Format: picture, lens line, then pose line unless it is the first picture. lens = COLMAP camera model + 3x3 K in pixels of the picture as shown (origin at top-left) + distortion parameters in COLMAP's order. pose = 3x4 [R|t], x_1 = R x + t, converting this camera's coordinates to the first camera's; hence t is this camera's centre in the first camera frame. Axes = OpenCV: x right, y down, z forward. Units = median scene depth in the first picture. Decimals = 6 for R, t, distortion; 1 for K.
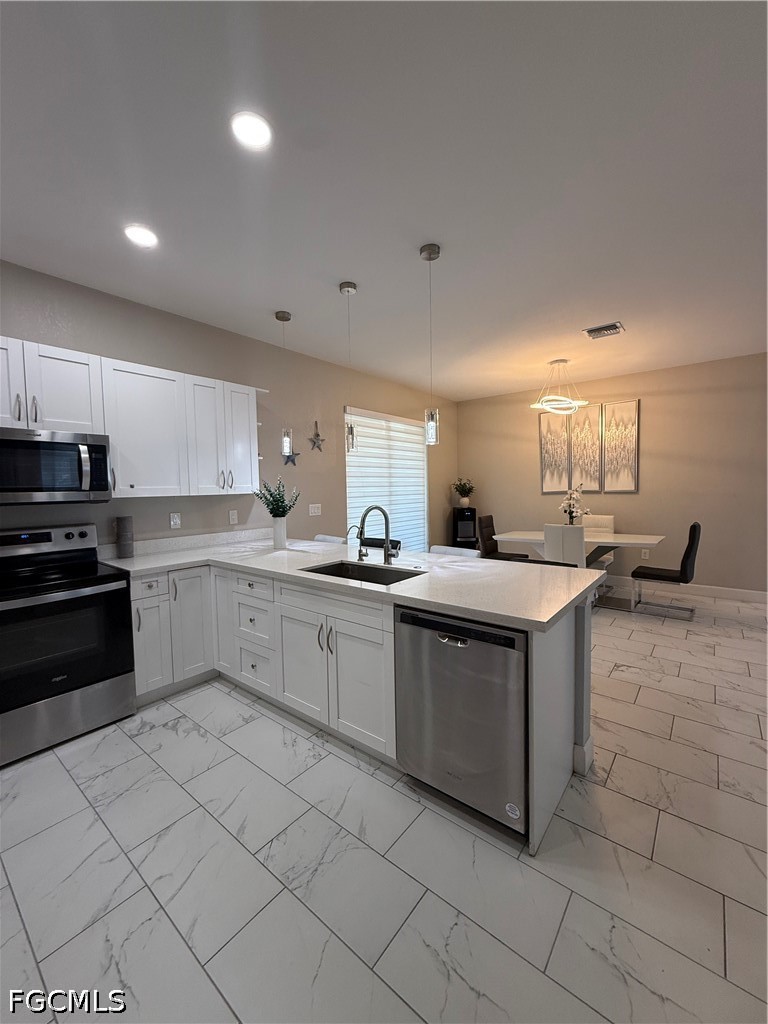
lens RADIAL K [[406.9, 0, 382.9], [0, 406.9, 507.9], [0, 0, 1]] dist [0.000408, -0.000050]
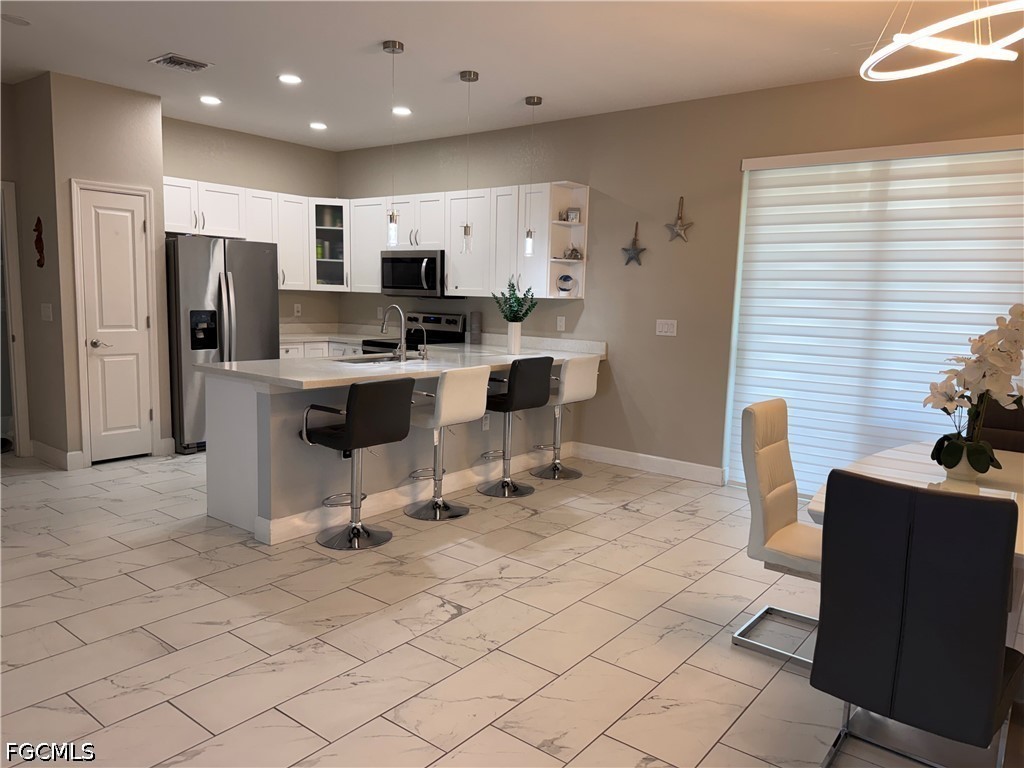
lens RADIAL K [[720.9, 0, 514.0], [0, 720.9, 385.1], [0, 0, 1]] dist [0.129979, -0.251510]
pose [[0.014558, 0.141941, -0.989768, 1.082103], [-0.080032, 0.986863, 0.140347, -0.052237], [0.996686, 0.077170, 0.025727, 0.712895]]
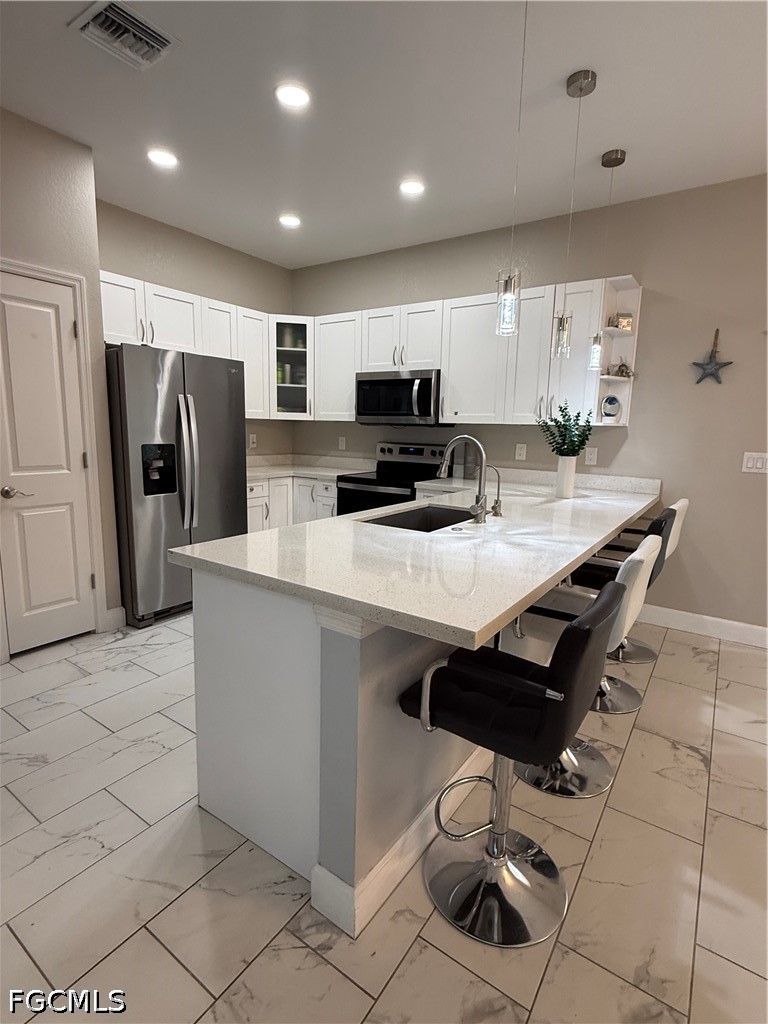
lens RADIAL K [[508.3, 0, 388.0], [0, 508.3, 508.6], [0, 0, 1]] dist [0.000573, -0.005826]
pose [[0.079903, 0.176591, -0.981036, 0.482667], [-0.078033, 0.982270, 0.170458, -0.012174], [0.993744, 0.062933, 0.092266, 0.436207]]
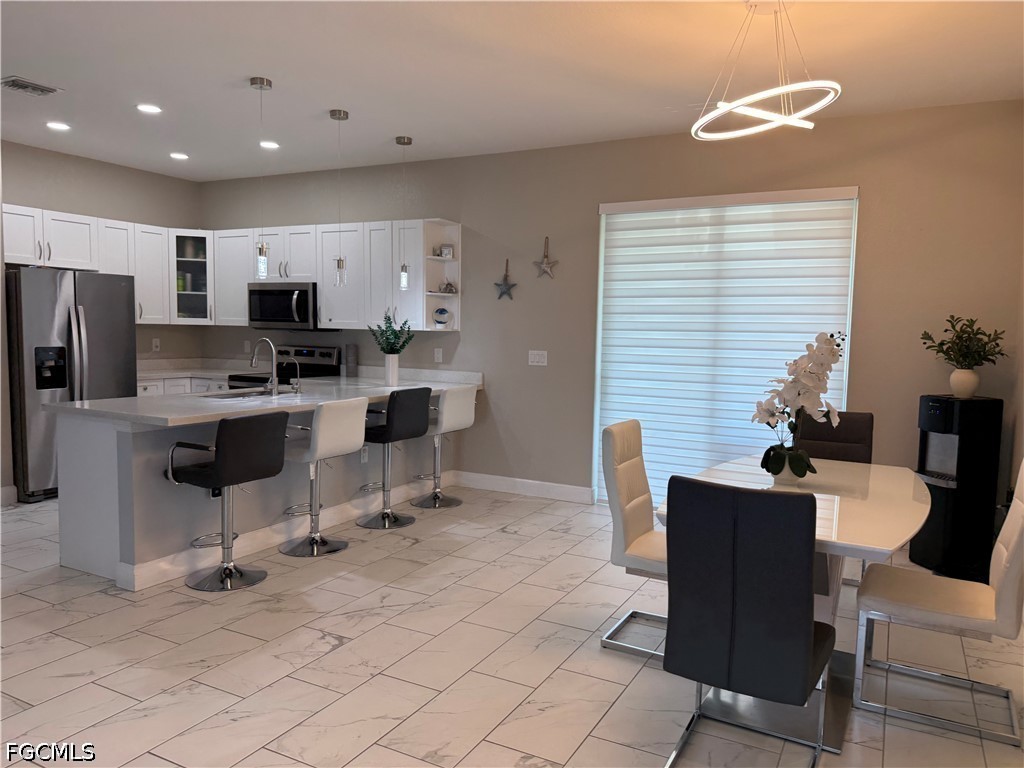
lens RADIAL K [[723.3, 0, 533.1], [0, 723.3, 386.4], [0, 0, 1]] dist [0.089886, -0.133026]
pose [[0.207086, 0.097882, -0.973414, 1.123265], [-0.075514, 0.993613, 0.083848, -0.053785], [0.975404, 0.056143, 0.213155, 0.711883]]
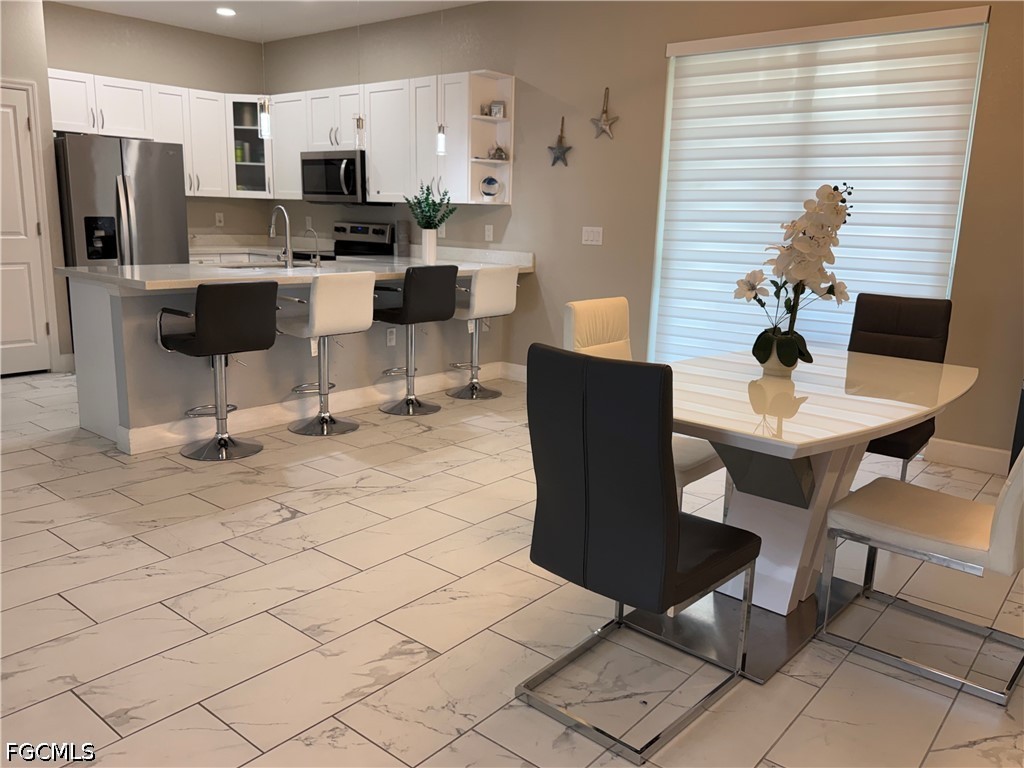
lens RADIAL K [[794.1, 0, 522.7], [0, 794.1, 395.7], [0, 0, 1]] dist [0.085187, -0.145880]
pose [[-0.006978, 0.235531, -0.971842, 1.121047], [-0.080705, 0.968563, 0.235315, -0.038007], [0.996714, 0.080074, 0.012249, 0.894370]]
